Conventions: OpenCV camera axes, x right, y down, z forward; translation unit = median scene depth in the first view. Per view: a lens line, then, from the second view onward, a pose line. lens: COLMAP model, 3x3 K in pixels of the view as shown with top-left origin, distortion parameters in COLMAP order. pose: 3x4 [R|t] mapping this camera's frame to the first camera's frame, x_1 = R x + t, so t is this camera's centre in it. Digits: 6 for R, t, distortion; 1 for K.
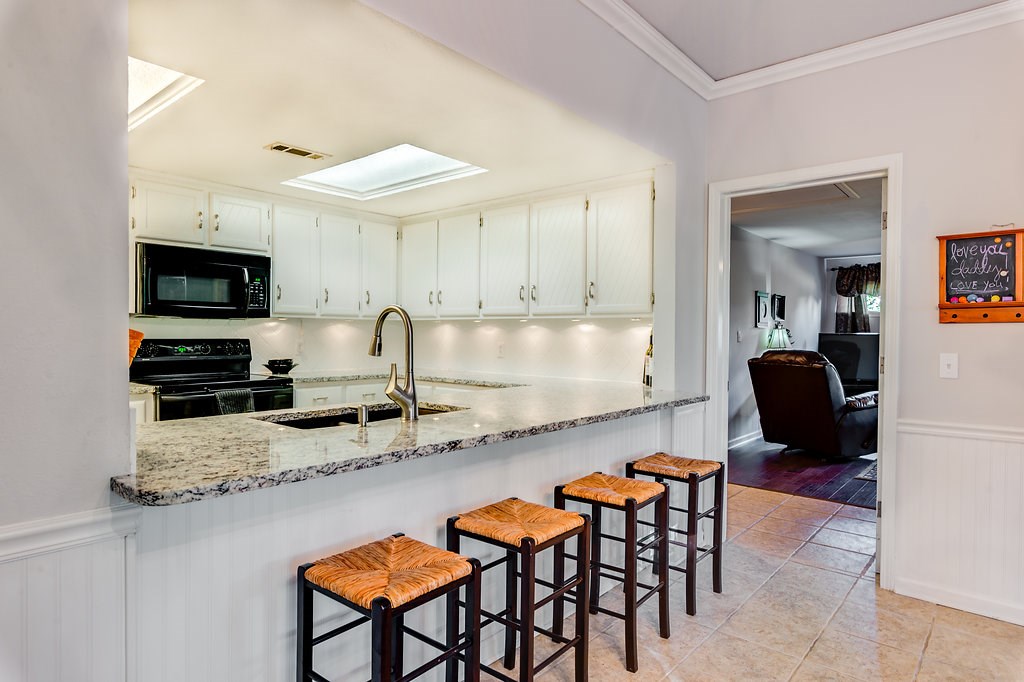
lens RADIAL K [[584.2, 0, 511.9], [0, 584.2, 340.2], [0, 0, 1]] dist [-0.011928, 0.001323]
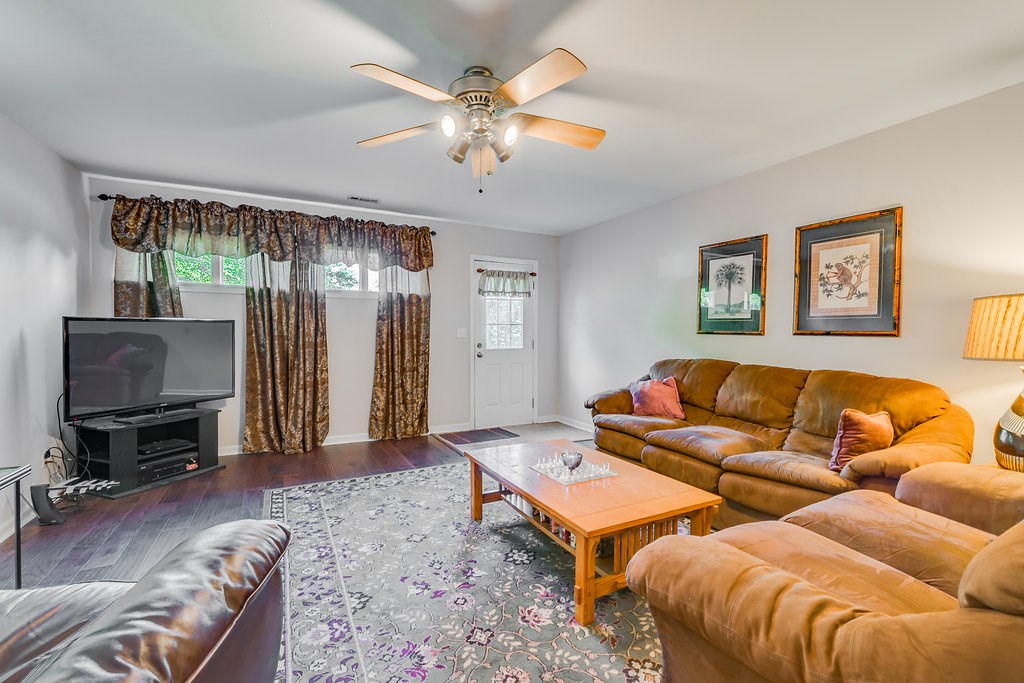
lens RADIAL K [[442.4, 0, 504.8], [0, 442.4, 339.7], [0, 0, 1]] dist [0.001157, -0.000890]
pose [[0.371807, -0.034029, 0.927686, 0.771788], [0.016497, 0.999412, 0.030048, 0.001516], [-0.928164, 0.004132, 0.372150, 1.278746]]
